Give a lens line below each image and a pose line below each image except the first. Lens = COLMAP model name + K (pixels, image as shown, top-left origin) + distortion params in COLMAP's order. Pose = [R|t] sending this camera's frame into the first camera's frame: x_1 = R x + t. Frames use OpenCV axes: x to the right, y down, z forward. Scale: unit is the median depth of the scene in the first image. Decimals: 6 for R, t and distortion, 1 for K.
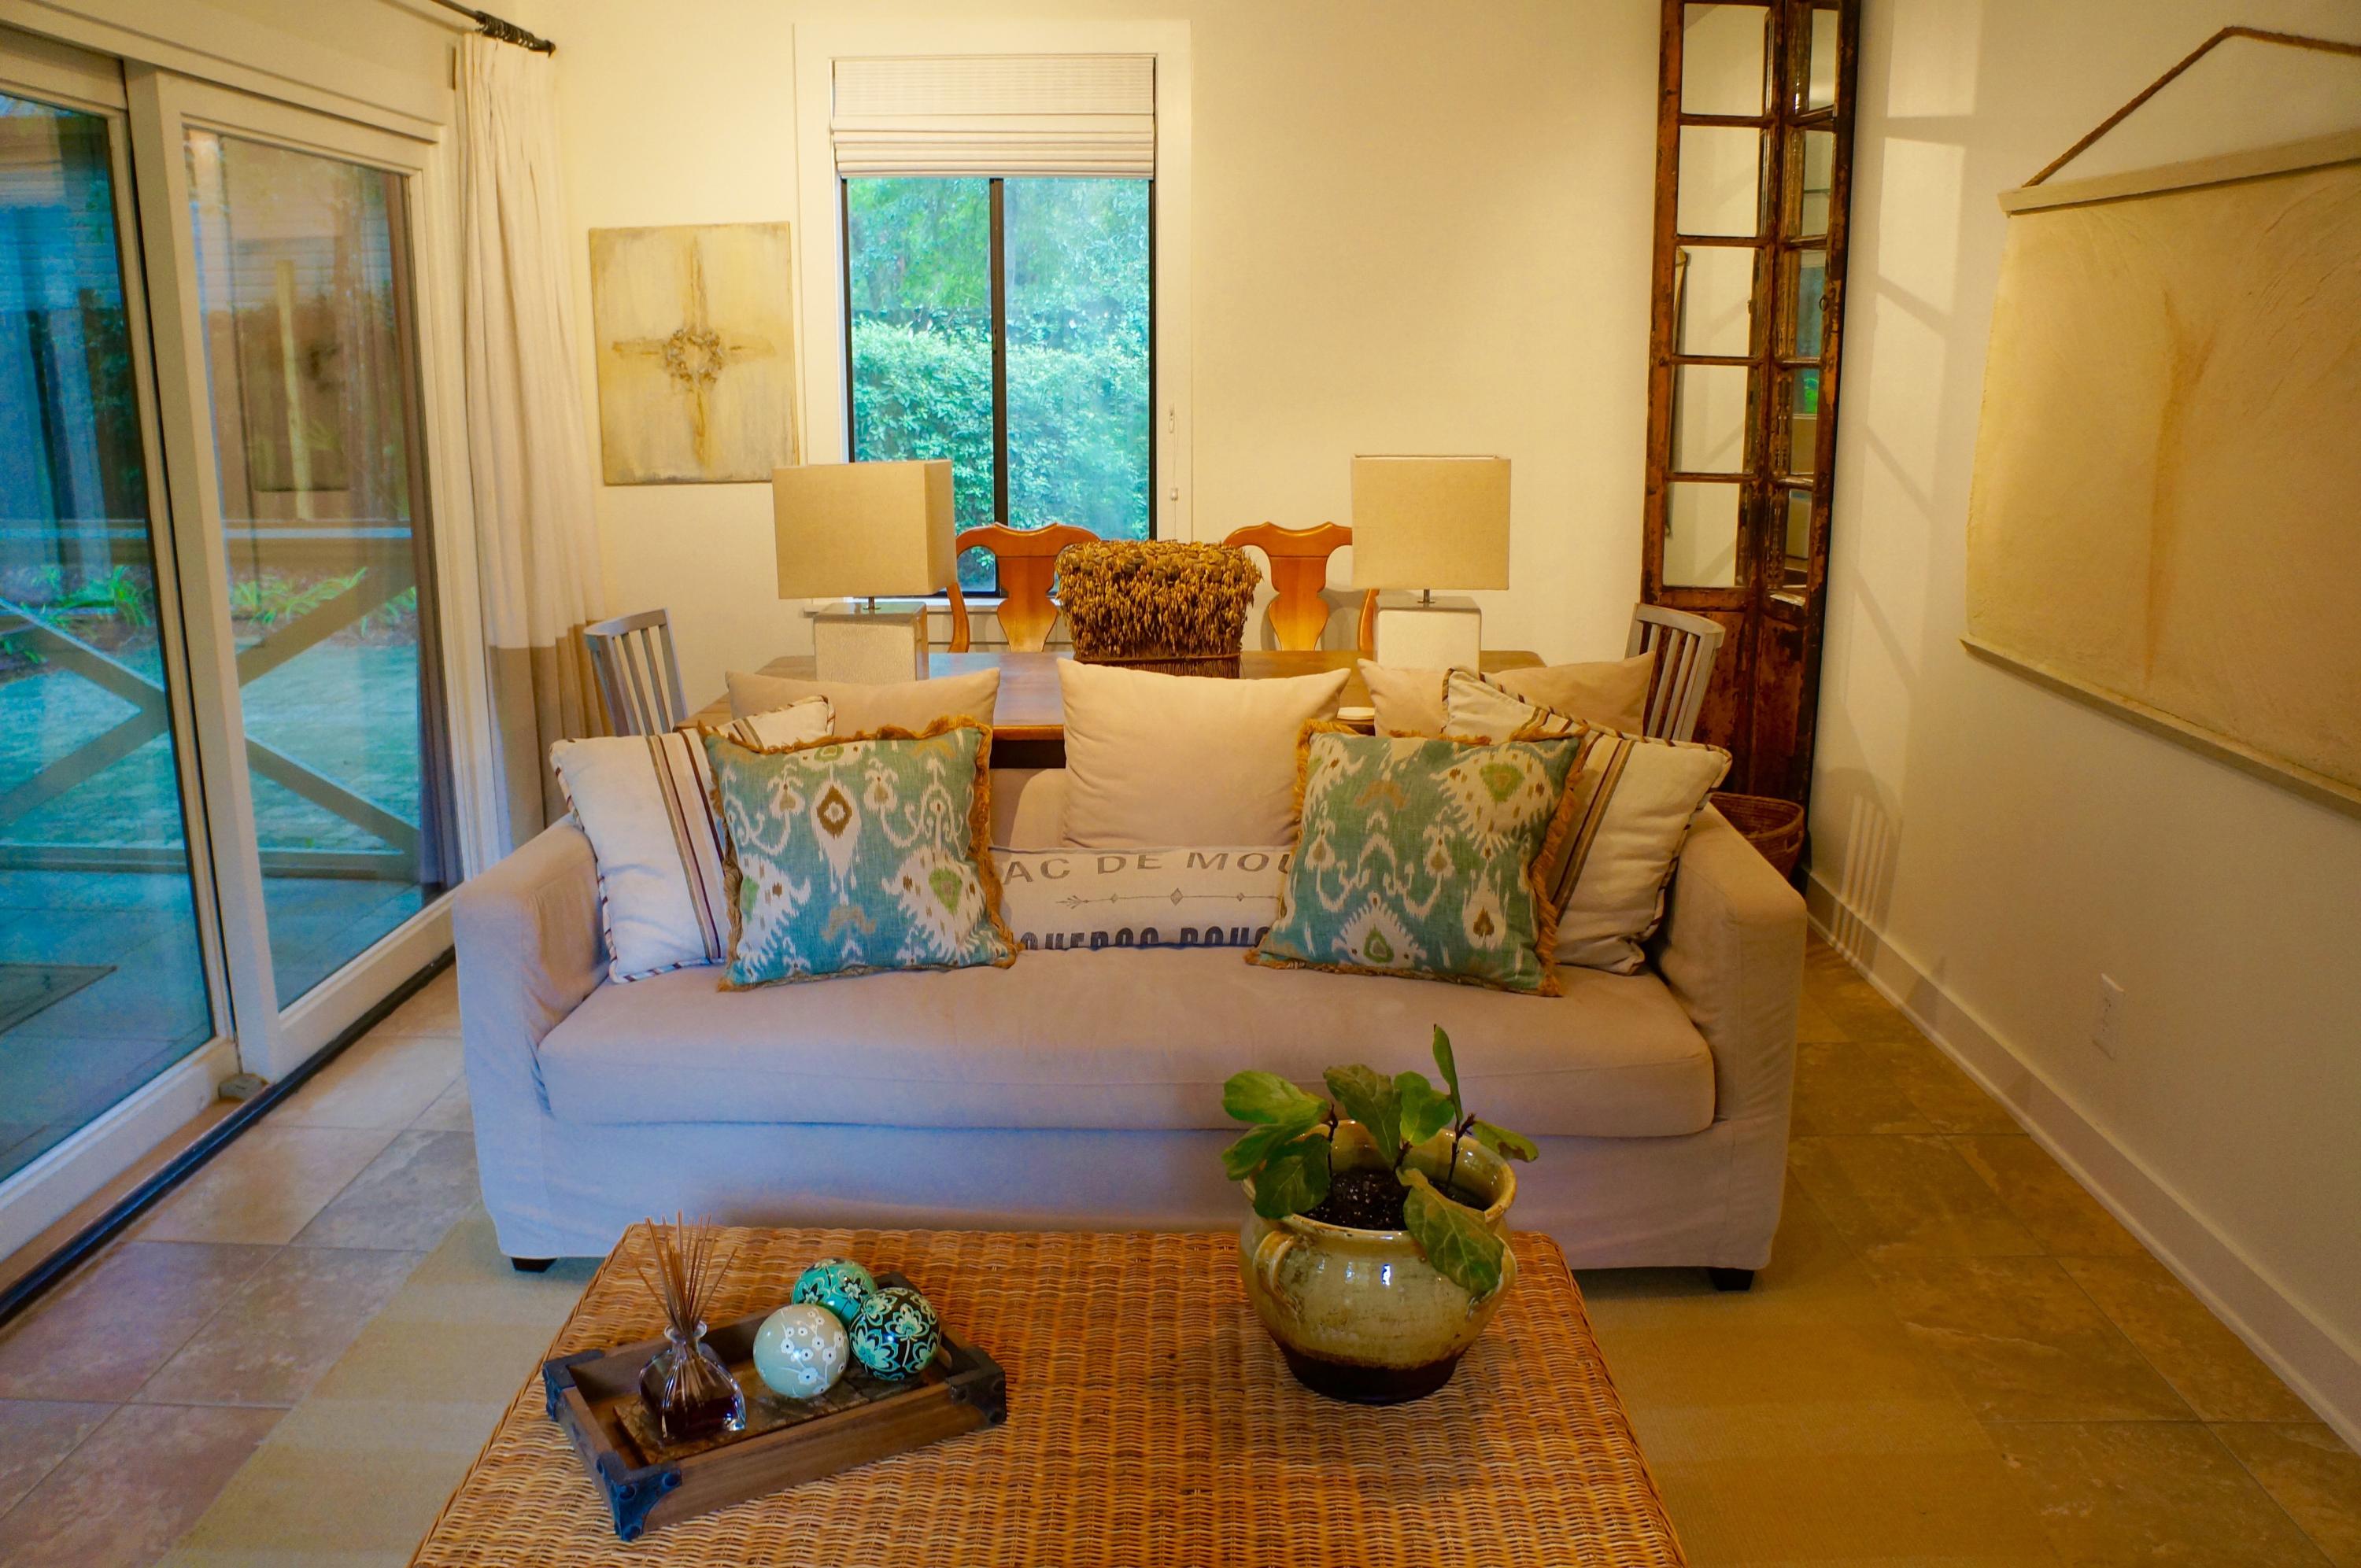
lens RADIAL K [[1830.6, 0, 1170.9], [0, 1830.6, 805.1], [0, 0, 1]] dist [-0.177066, 0.119959]
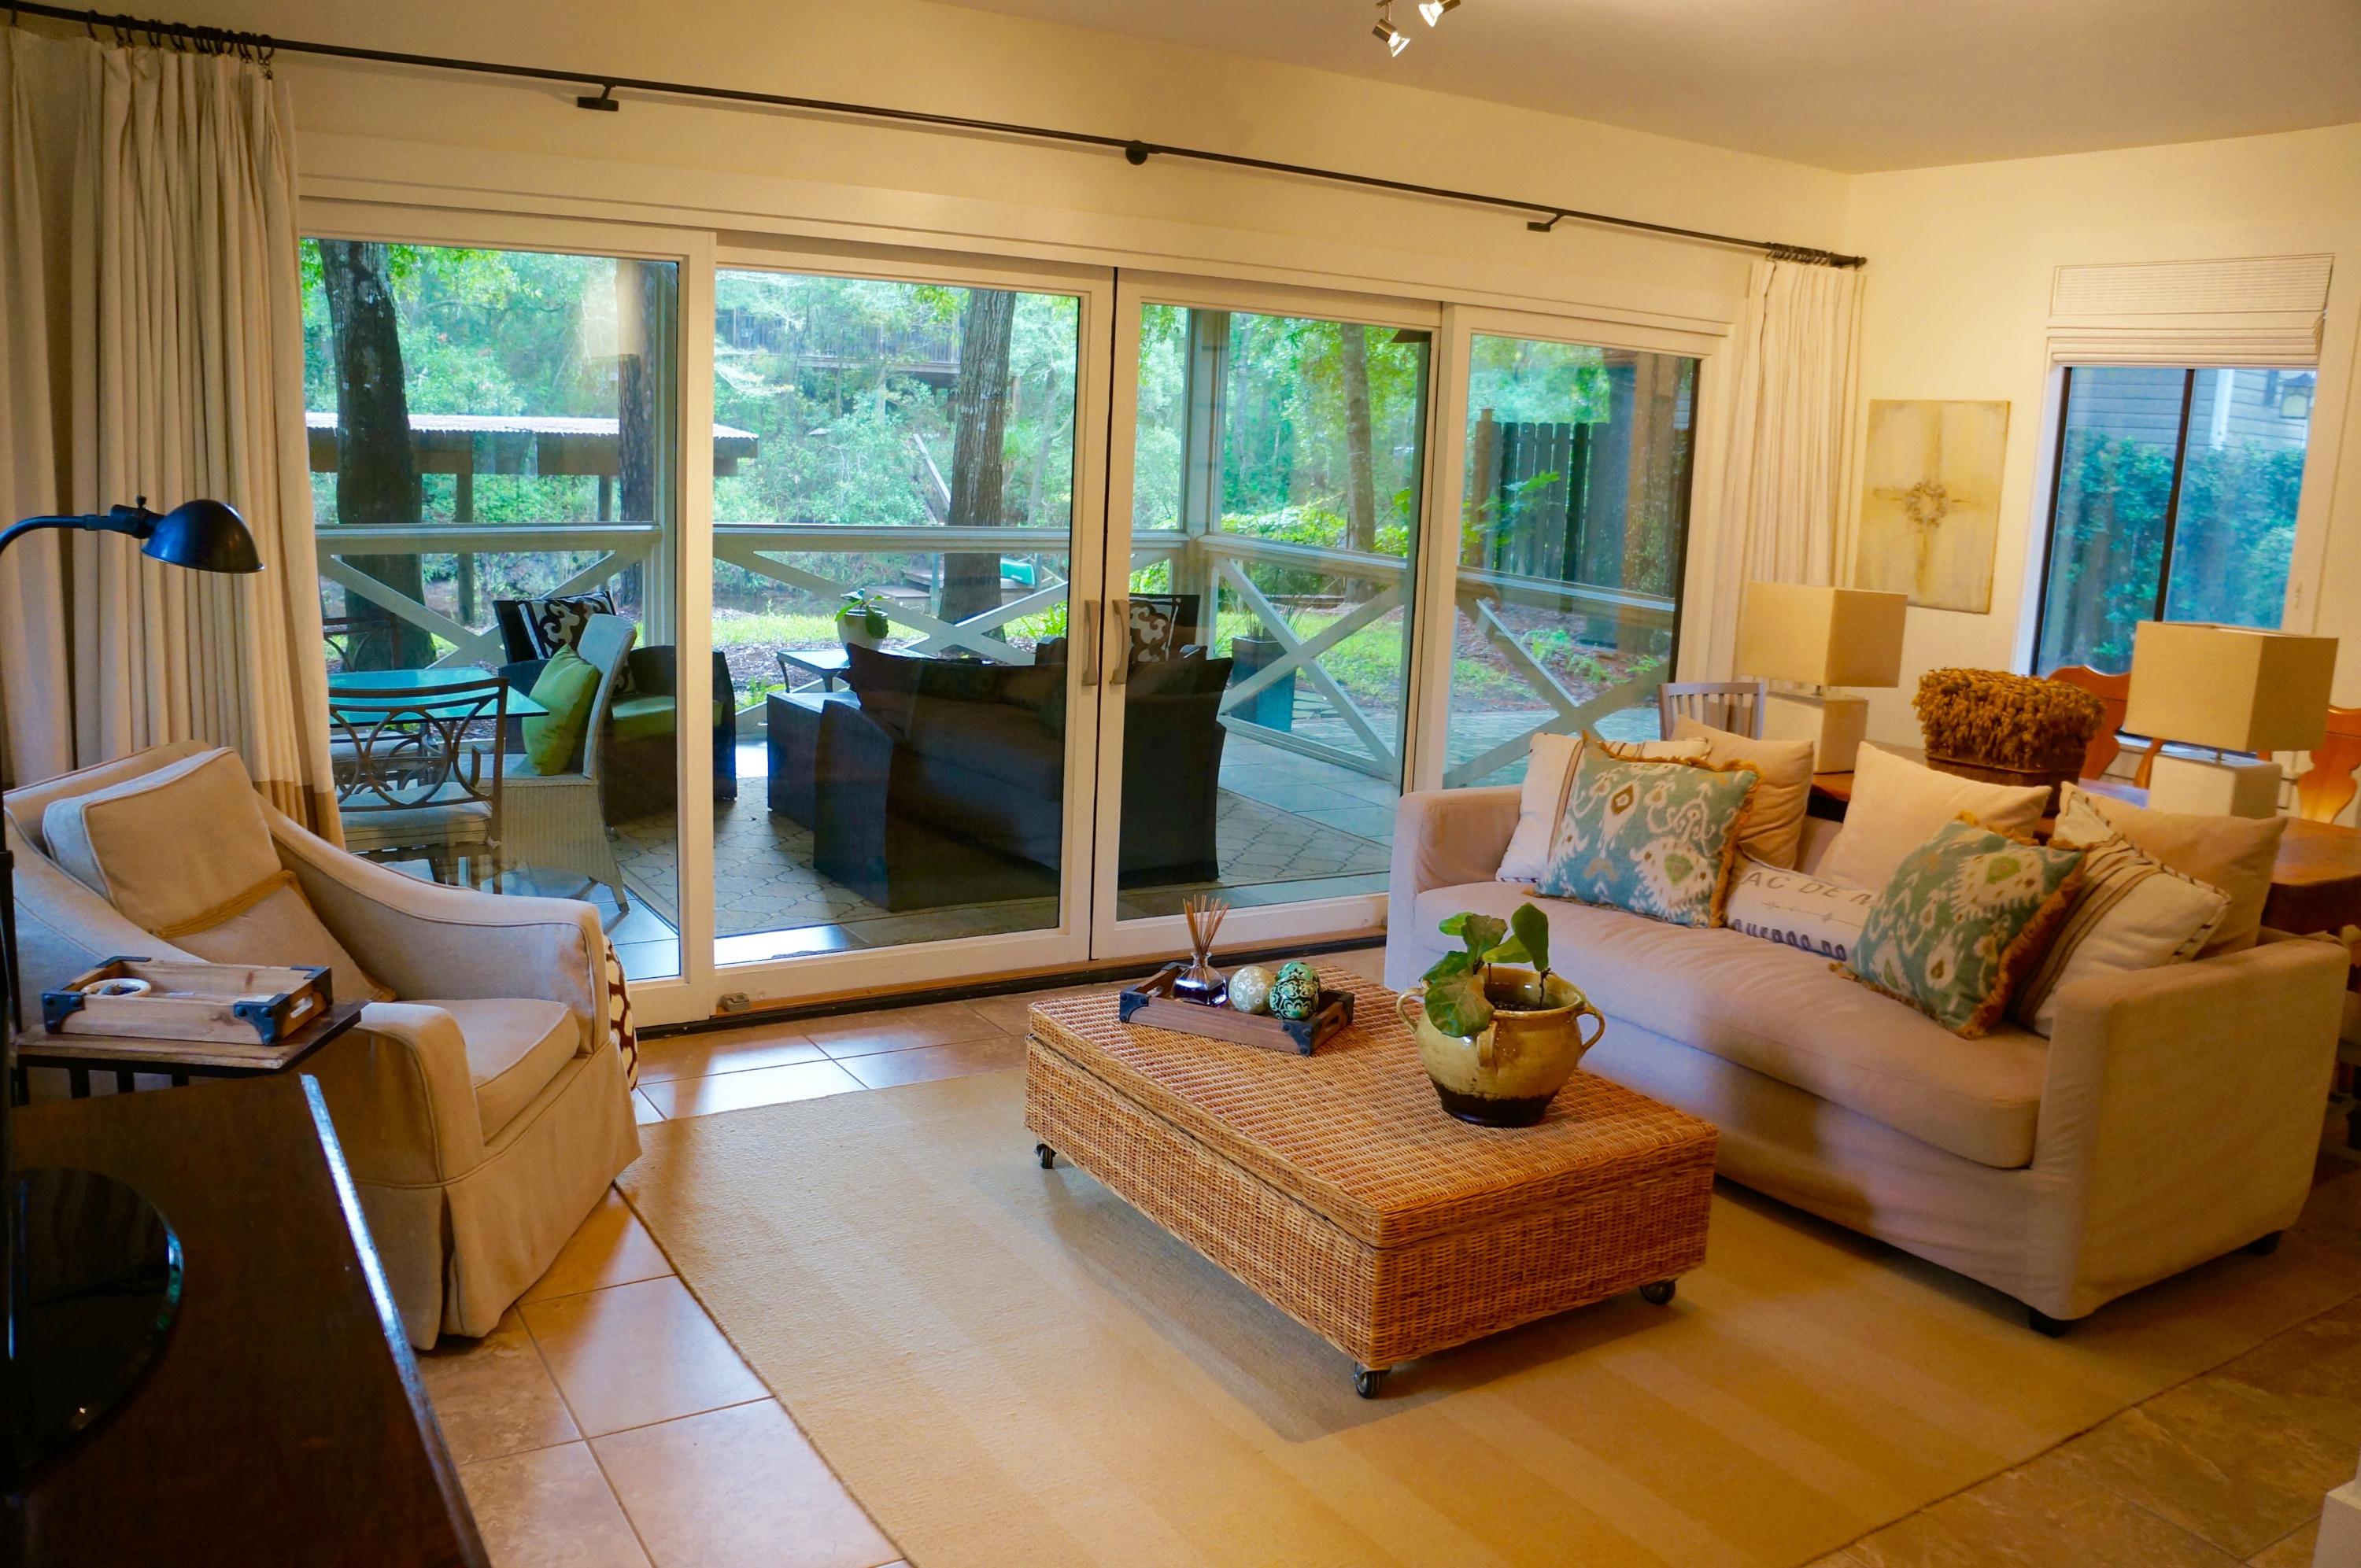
lens RADIAL K [[1830.6, 0, 1170.9], [0, 1830.6, 805.1], [0, 0, 1]] dist [-0.177066, 0.119959]
pose [[0.541817, 0.184370, -0.820026, 0.818087], [-0.241133, 0.968729, 0.058479, 0.010066], [0.805164, 0.166050, 0.569331, -0.145758]]
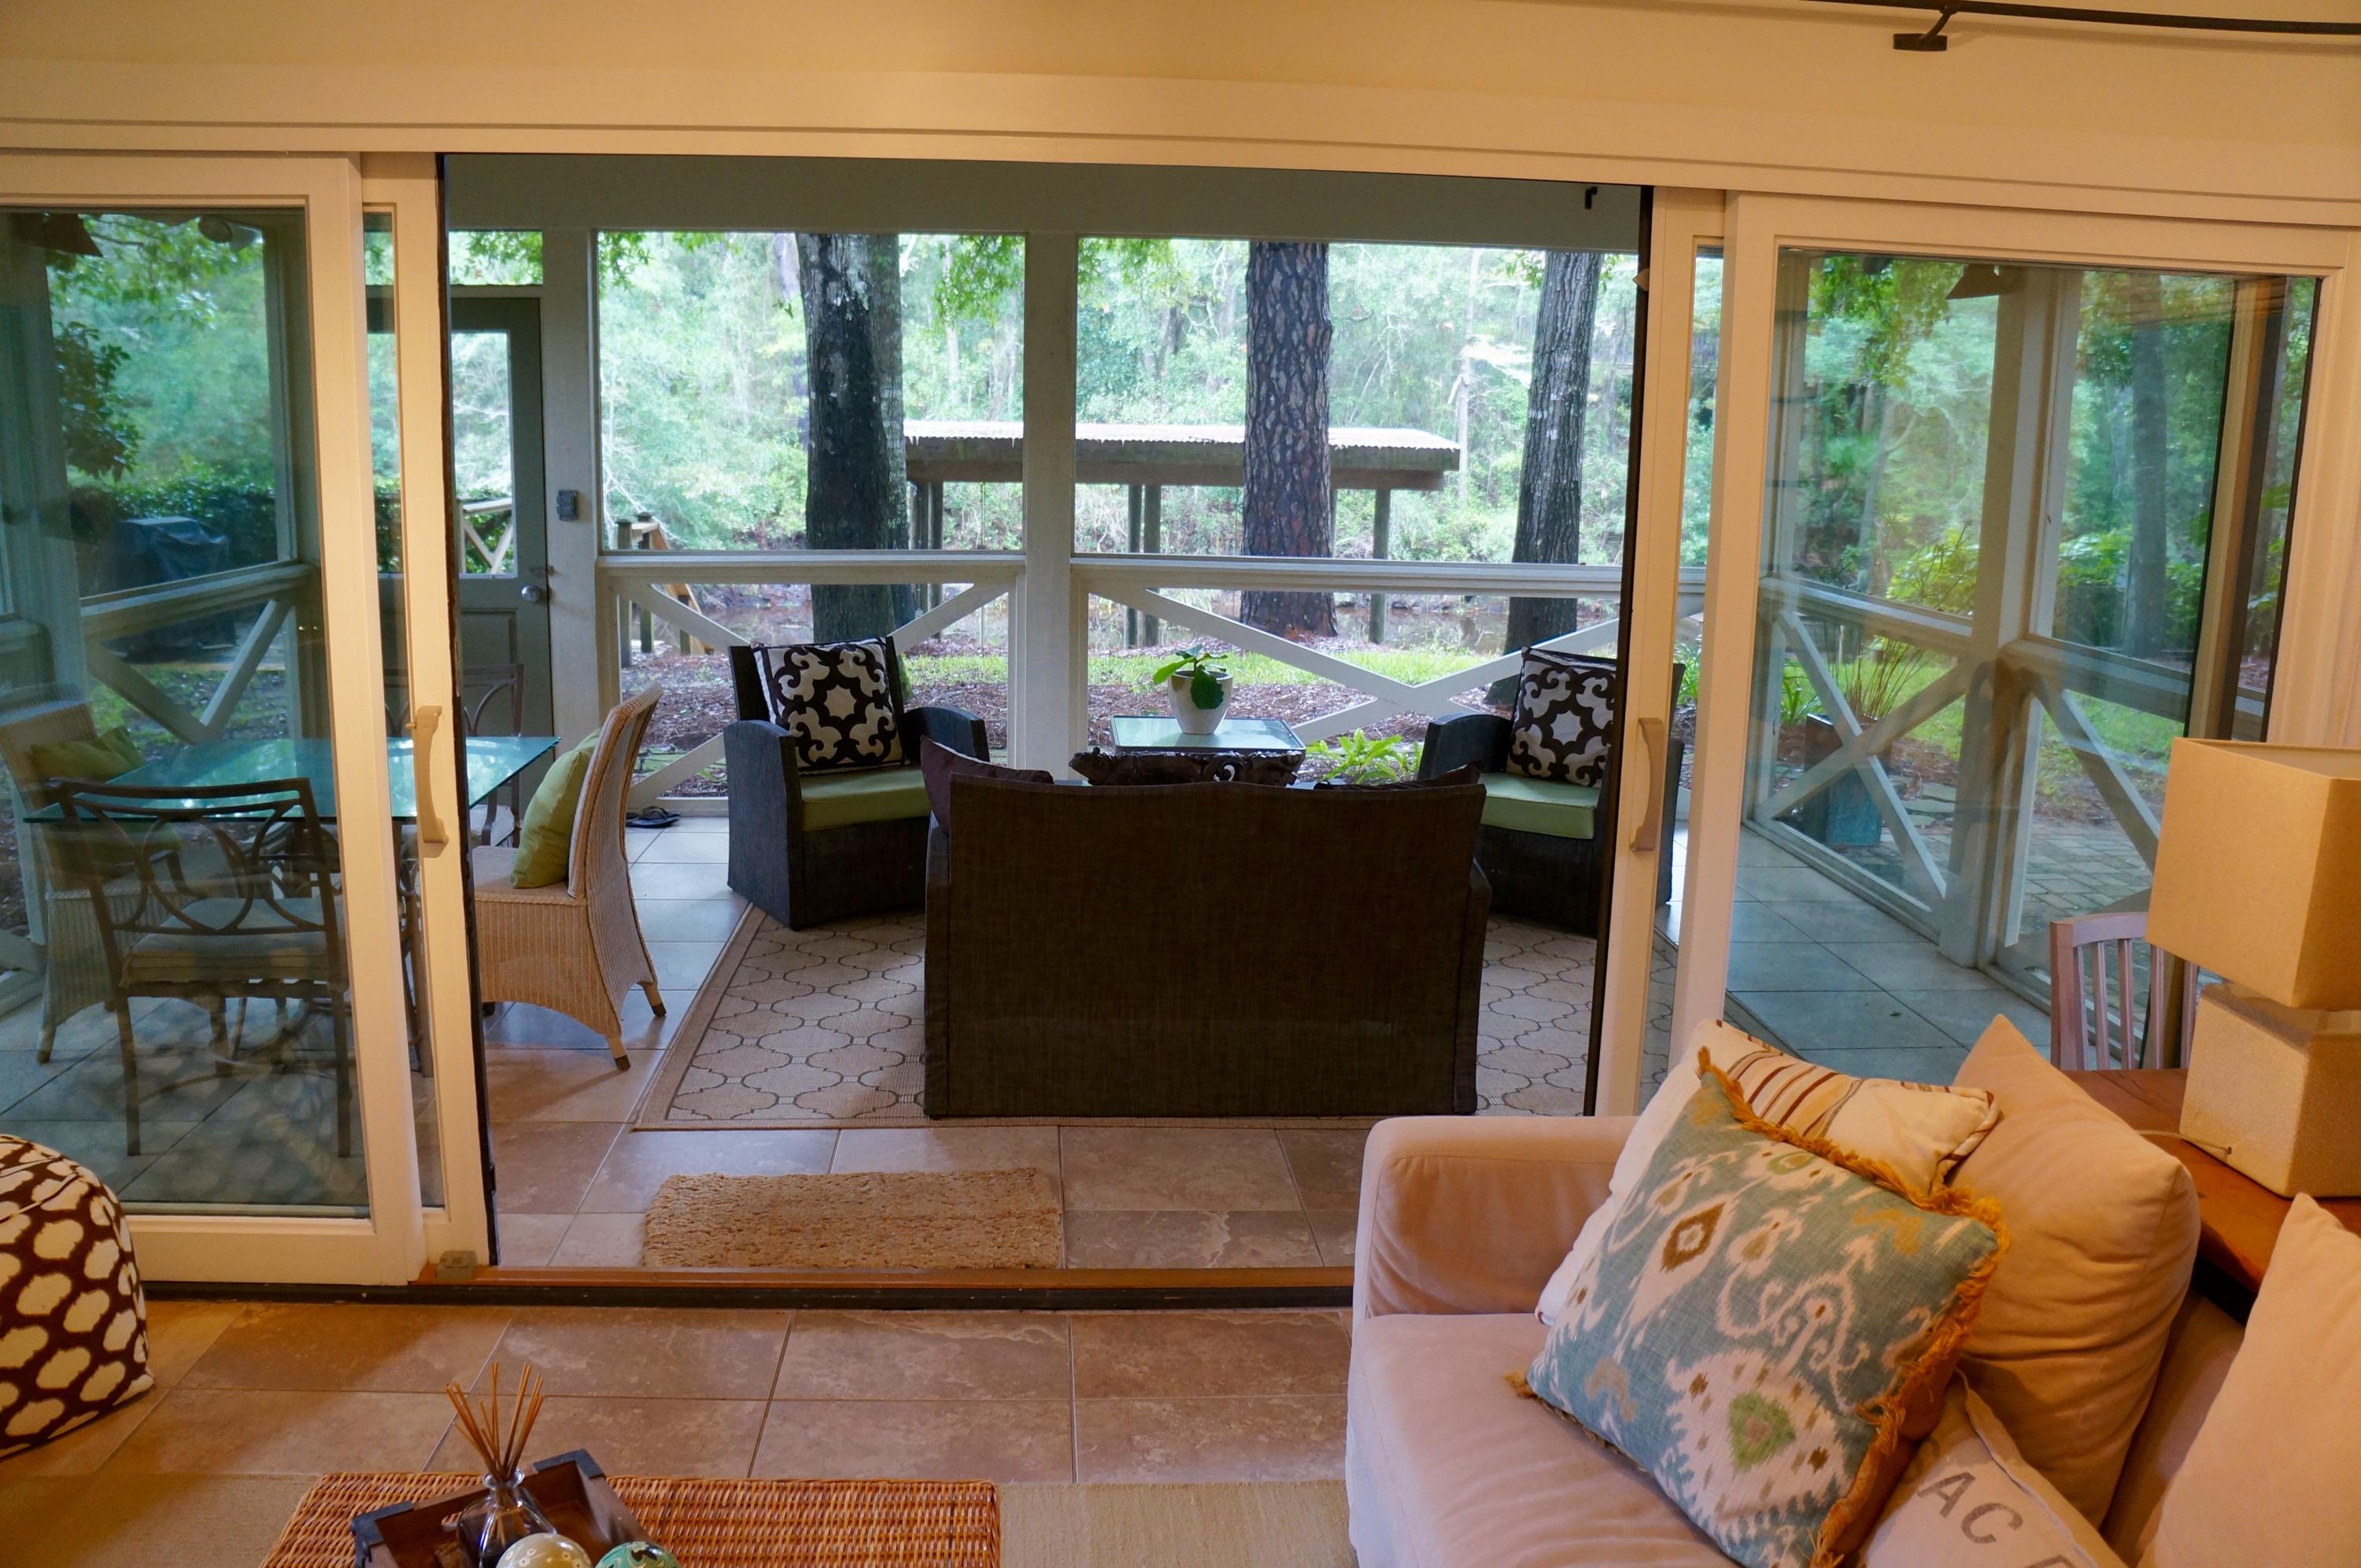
lens RADIAL K [[1830.6, 0, 1170.9], [0, 1830.6, 805.1], [0, 0, 1]] dist [-0.177066, 0.119959]
pose [[0.092114, 0.202328, -0.974976, 0.397143], [-0.257117, 0.950767, 0.173012, -0.206932], [0.961980, 0.234746, 0.139601, 0.669997]]
